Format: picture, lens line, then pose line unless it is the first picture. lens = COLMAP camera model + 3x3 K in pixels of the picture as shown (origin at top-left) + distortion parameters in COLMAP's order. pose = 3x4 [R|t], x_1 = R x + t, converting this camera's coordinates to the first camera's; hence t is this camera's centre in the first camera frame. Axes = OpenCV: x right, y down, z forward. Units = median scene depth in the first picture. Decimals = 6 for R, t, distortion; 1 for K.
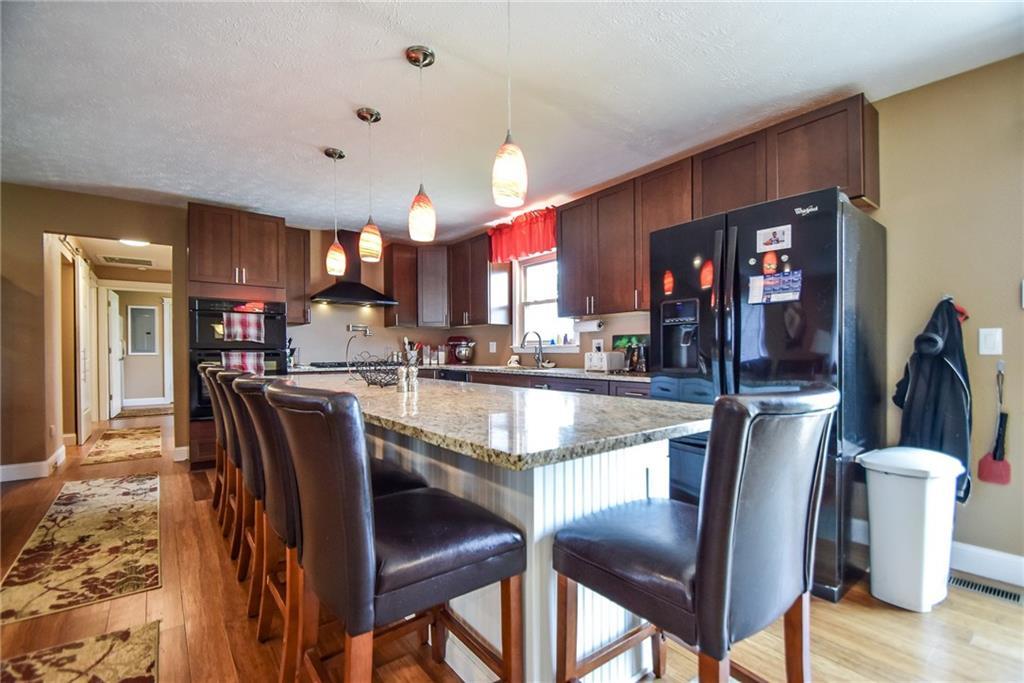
lens RADIAL K [[456.5, 0, 509.5], [0, 456.5, 350.3], [0, 0, 1]] dist [-0.024322, -0.000232]
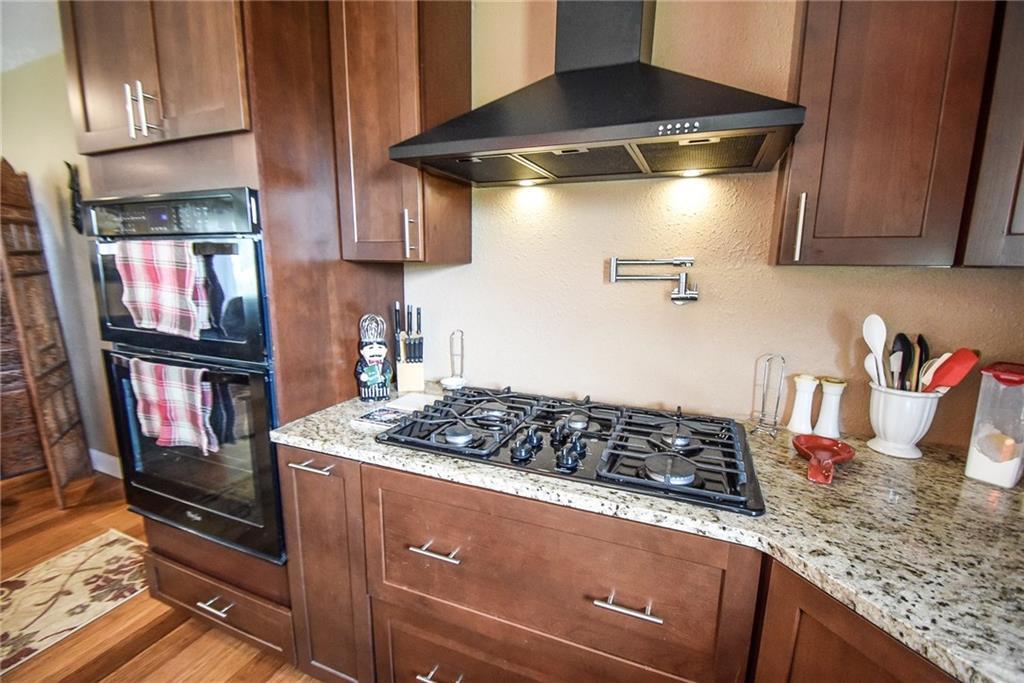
lens RADIAL K [[456.5, 0, 509.5], [0, 456.5, 350.3], [0, 0, 1]] dist [-0.024322, -0.000232]
pose [[0.486733, 0.172096, -0.856431, -0.136788], [-0.006510, 0.981089, 0.193446, -0.051301], [0.873527, -0.088581, 0.478649, 0.773043]]
